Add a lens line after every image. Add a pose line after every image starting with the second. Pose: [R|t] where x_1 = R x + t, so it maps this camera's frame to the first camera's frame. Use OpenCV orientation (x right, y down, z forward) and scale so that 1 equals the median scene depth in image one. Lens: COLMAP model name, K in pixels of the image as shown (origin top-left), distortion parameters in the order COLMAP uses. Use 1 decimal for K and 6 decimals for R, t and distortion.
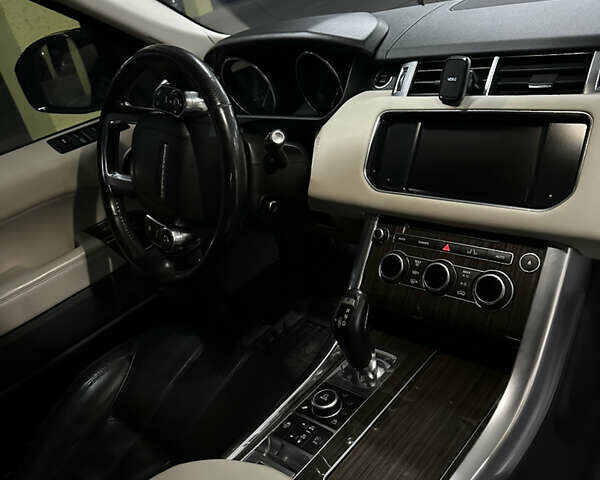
lens RADIAL K [[552.2, 0, 299.1], [0, 552.2, 235.2], [0, 0, 1]] dist [0.174475, -0.338278]
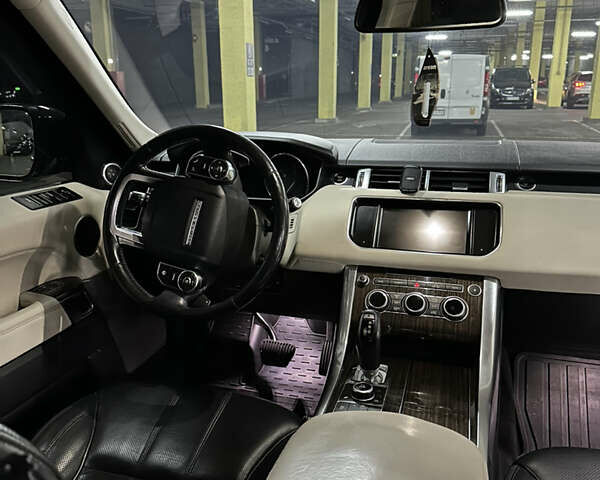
lens RADIAL K [[552.2, 0, 299.1], [0, 552.2, 235.2], [0, 0, 1]] dist [0.174475, -0.338278]
pose [[0.885143, 0.102946, 0.453788, -0.614153], [0.023104, 0.964294, -0.263825, 0.246421], [-0.464745, 0.244007, 0.851160, -0.119892]]
